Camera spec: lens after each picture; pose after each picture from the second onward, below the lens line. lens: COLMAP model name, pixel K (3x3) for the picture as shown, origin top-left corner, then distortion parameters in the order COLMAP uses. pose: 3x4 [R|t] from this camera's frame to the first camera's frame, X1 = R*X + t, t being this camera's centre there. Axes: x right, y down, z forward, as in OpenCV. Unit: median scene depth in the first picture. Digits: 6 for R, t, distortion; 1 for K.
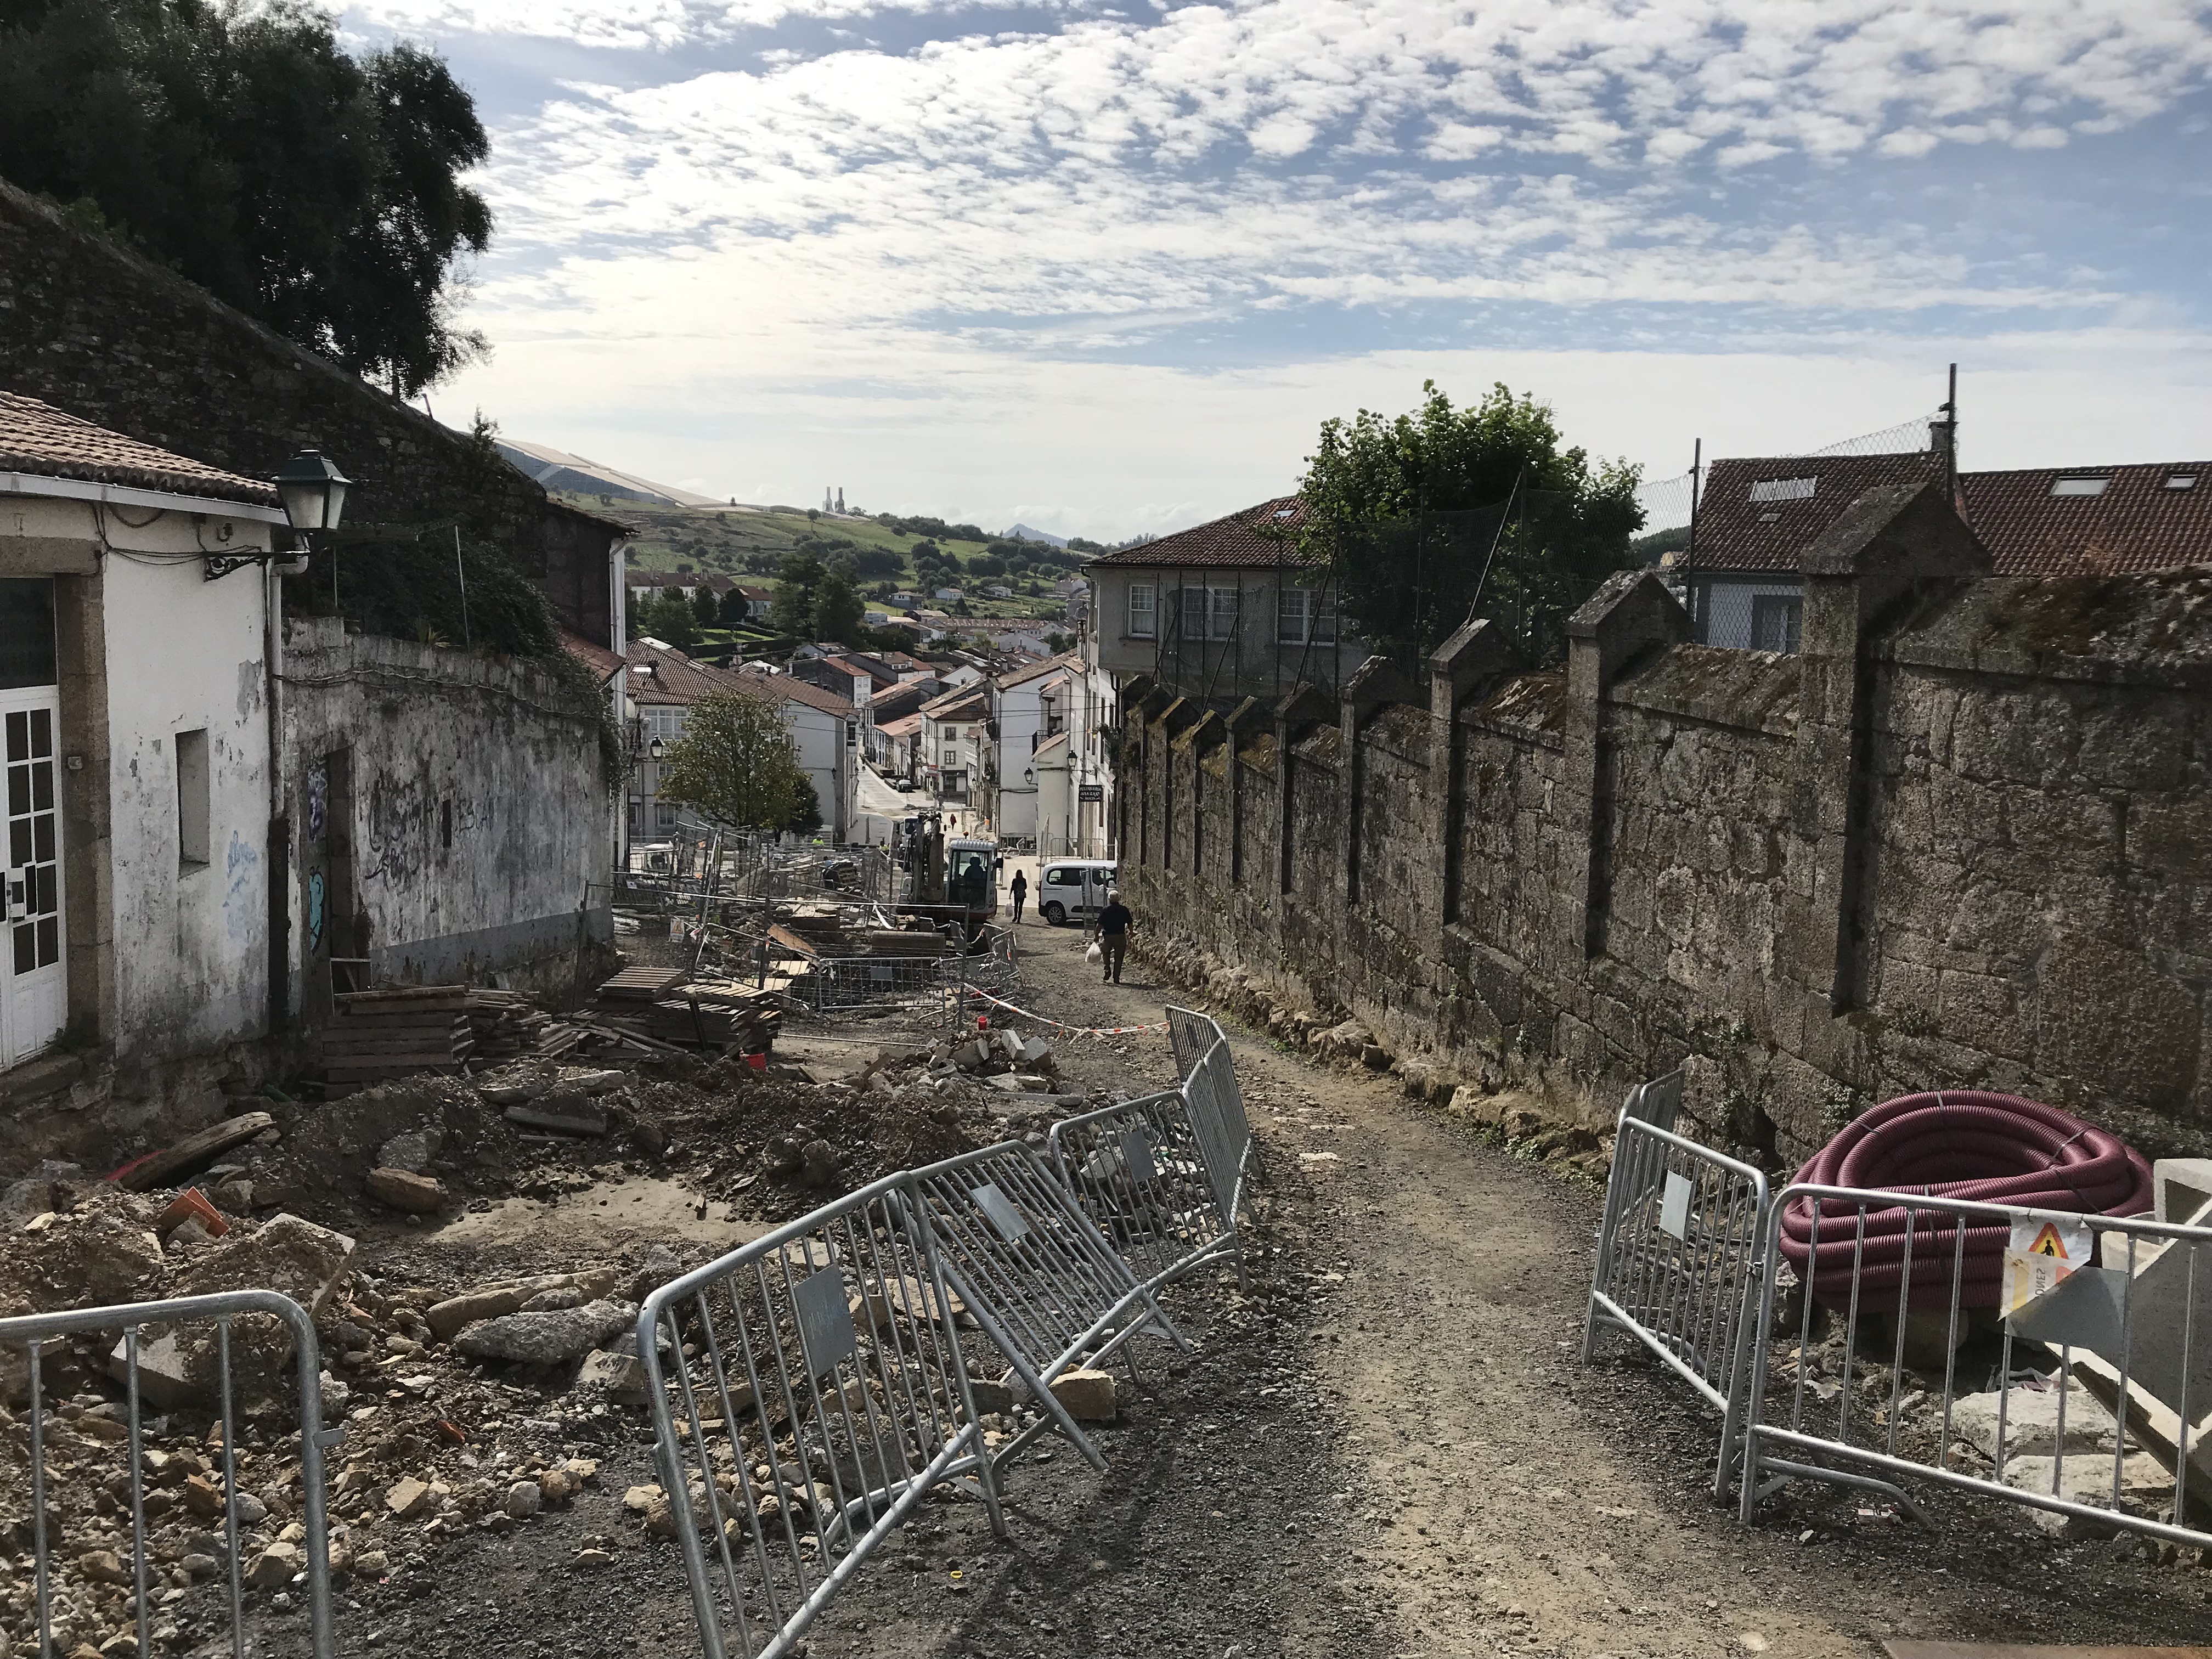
lens RADIAL K [[1772.6, 0, 1122.6], [0, 1772.6, 826.6], [0, 0, 1]] dist [0.020317, 0.001580]
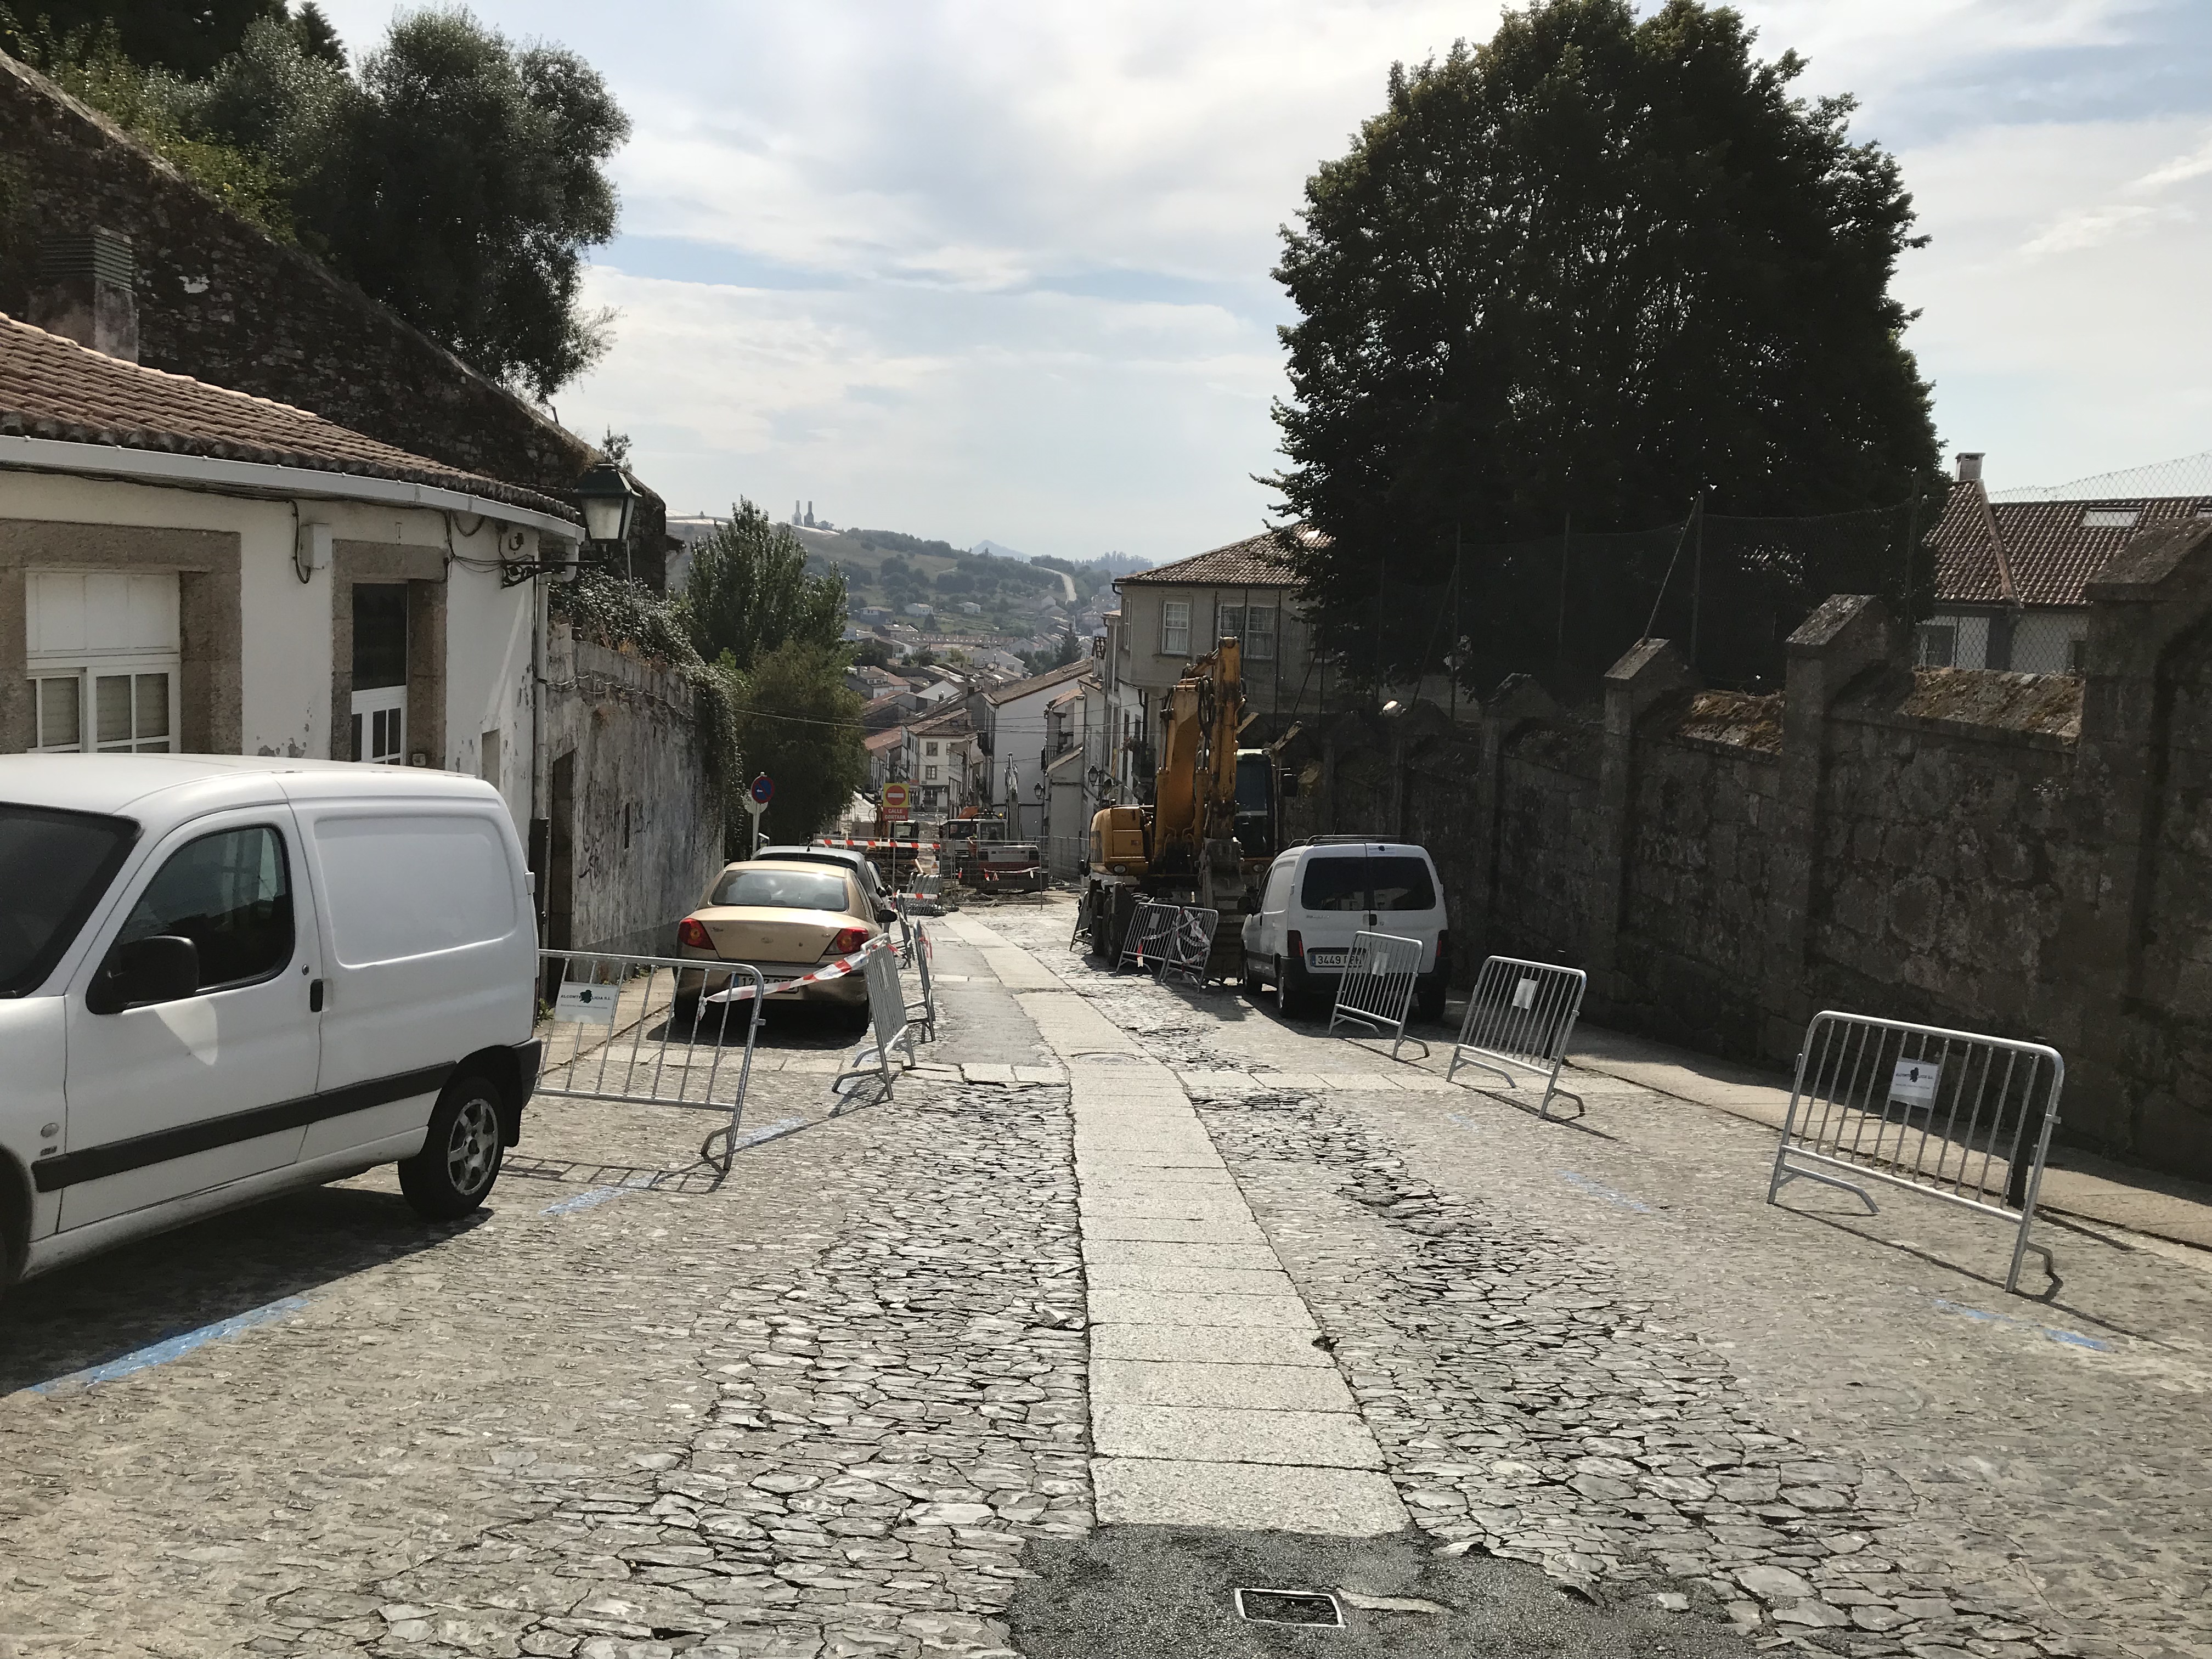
lens RADIAL K [[1772.6, 0, 1109.6], [0, 1772.6, 829.0], [0, 0, 1]] dist [0.020317, 0.001580]
pose [[0.999835, 0.011050, 0.014384, -0.061468], [-0.010928, 0.999904, -0.008551, 0.003062], [-0.014478, 0.008392, 0.999860, -0.016817]]
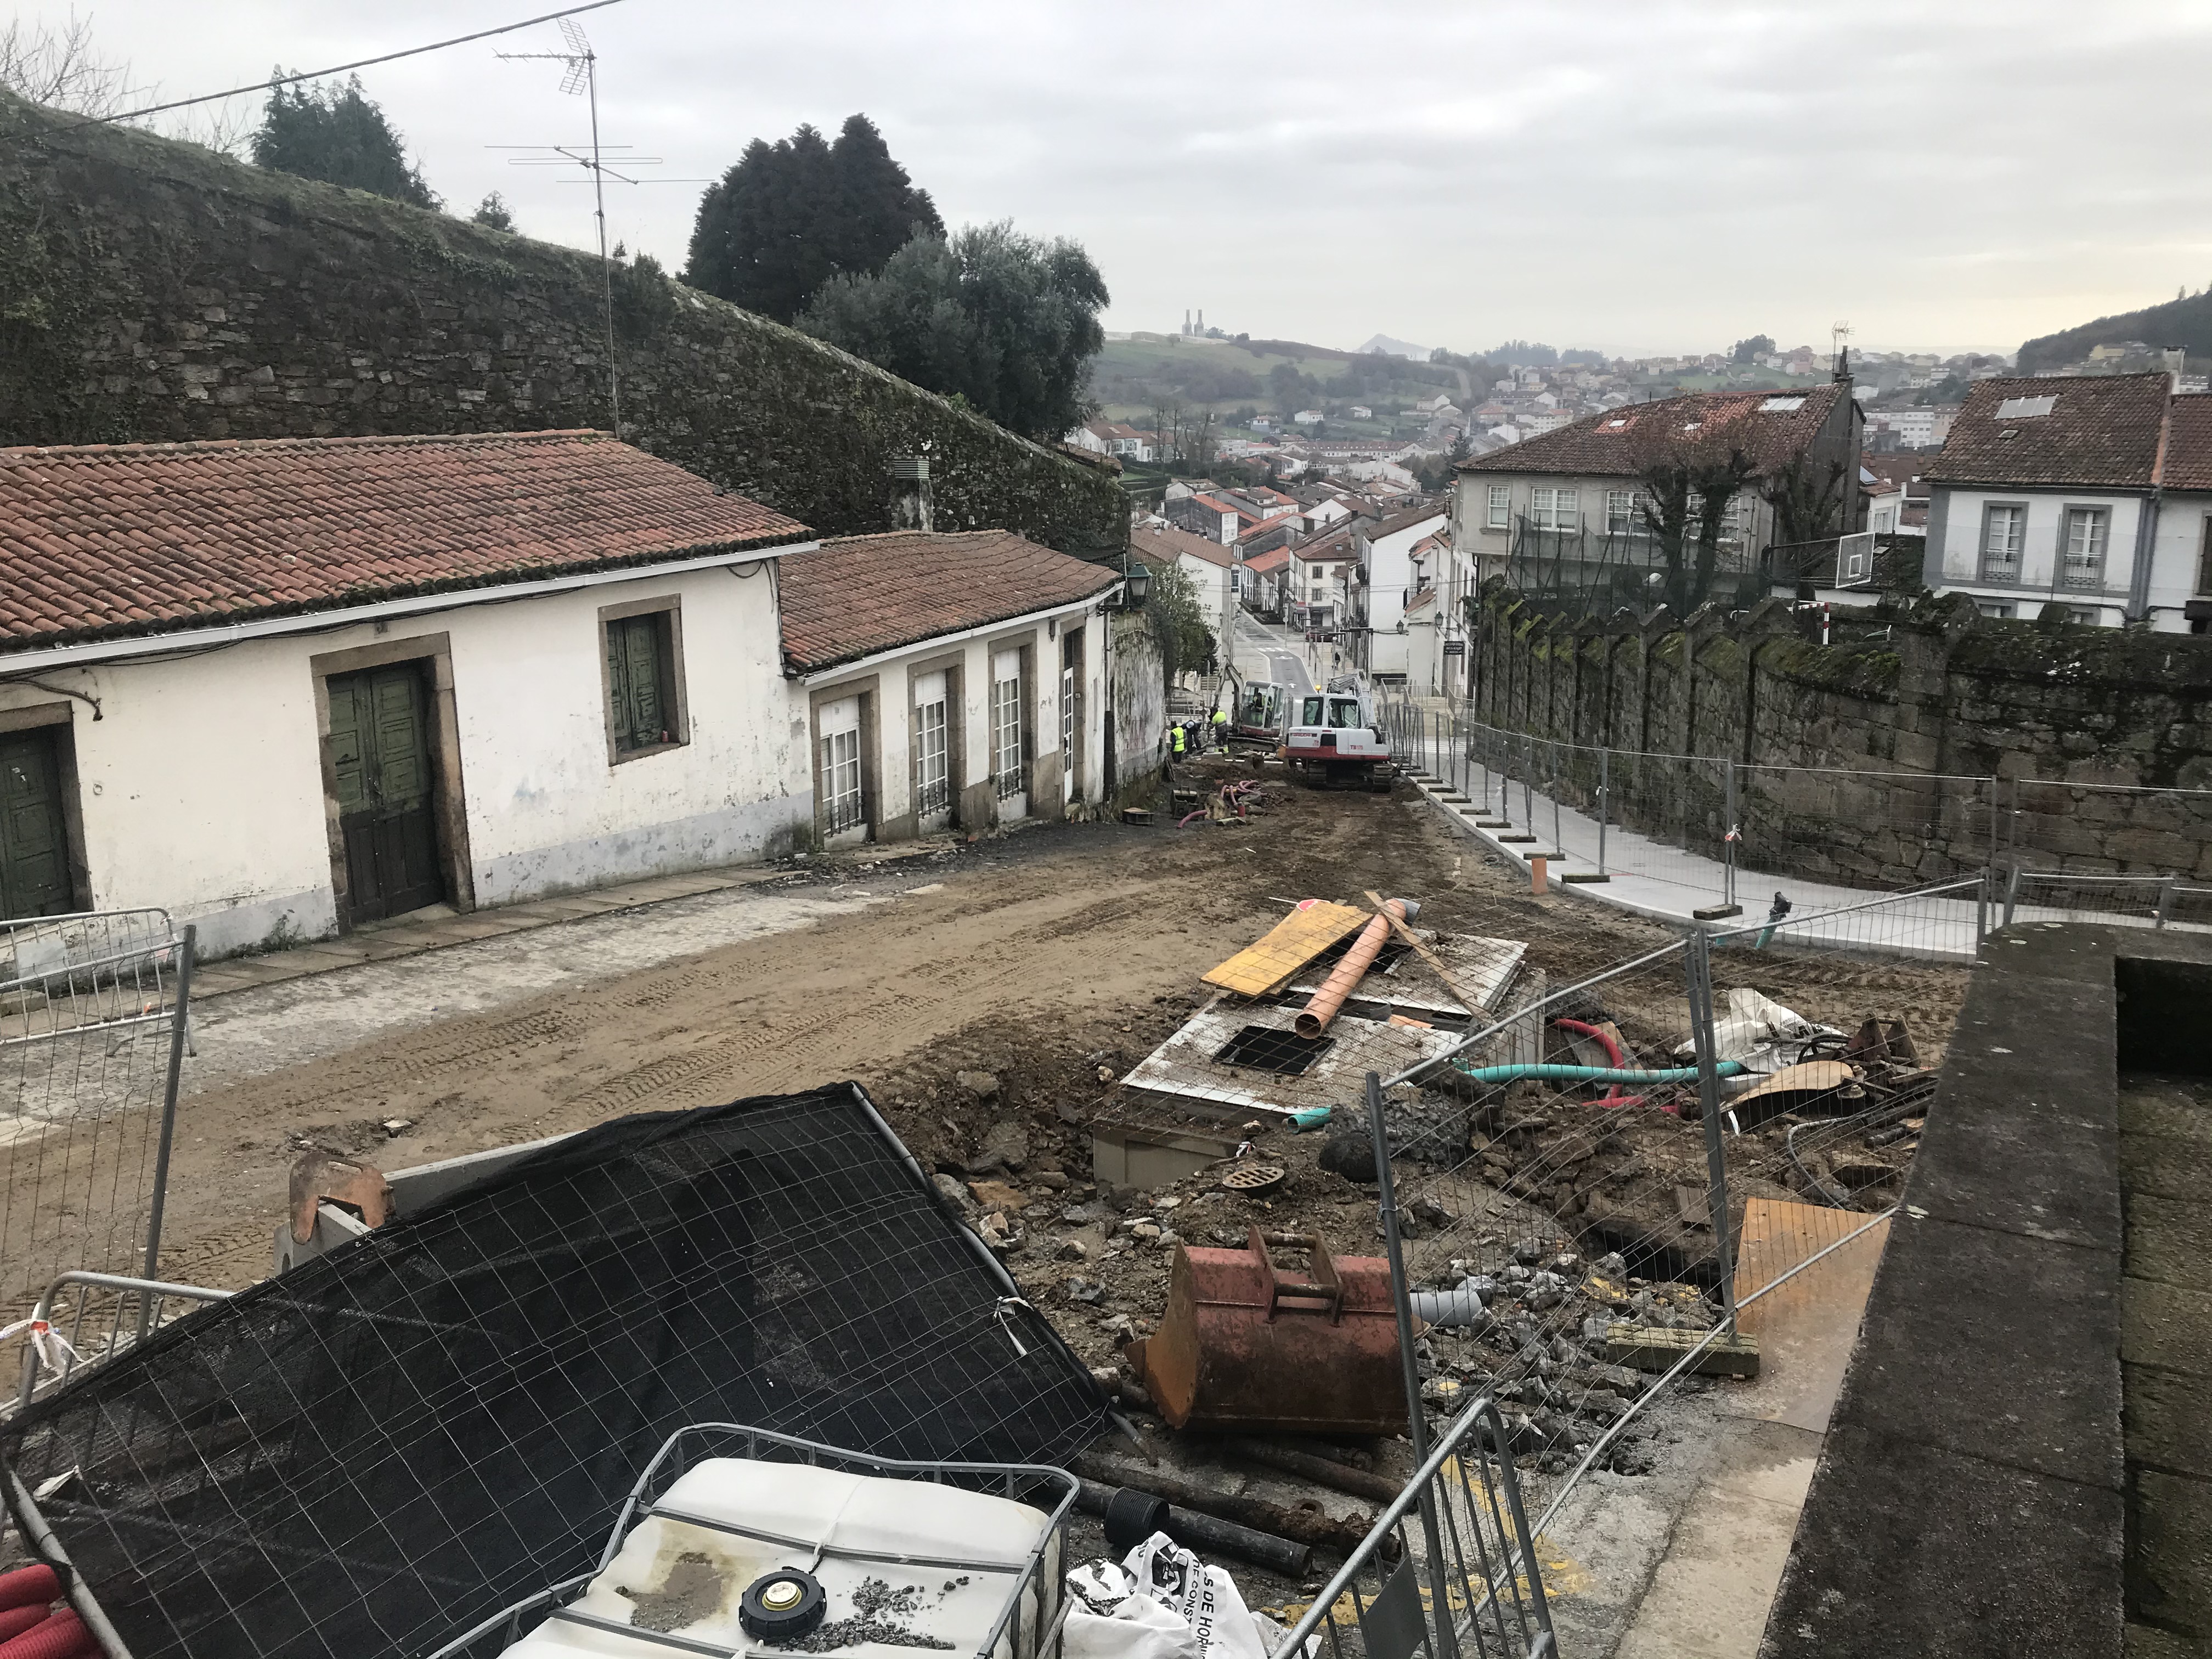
lens RADIAL K [[1772.6, 0, 1098.5], [0, 1772.6, 893.8], [0, 0, 1]] dist [0.020317, 0.001580]
pose [[0.977872, 0.020920, -0.208155, 0.001750], [0.007485, 0.990852, 0.134747, -0.031375], [0.209070, -0.133323, 0.968770, -0.509980]]
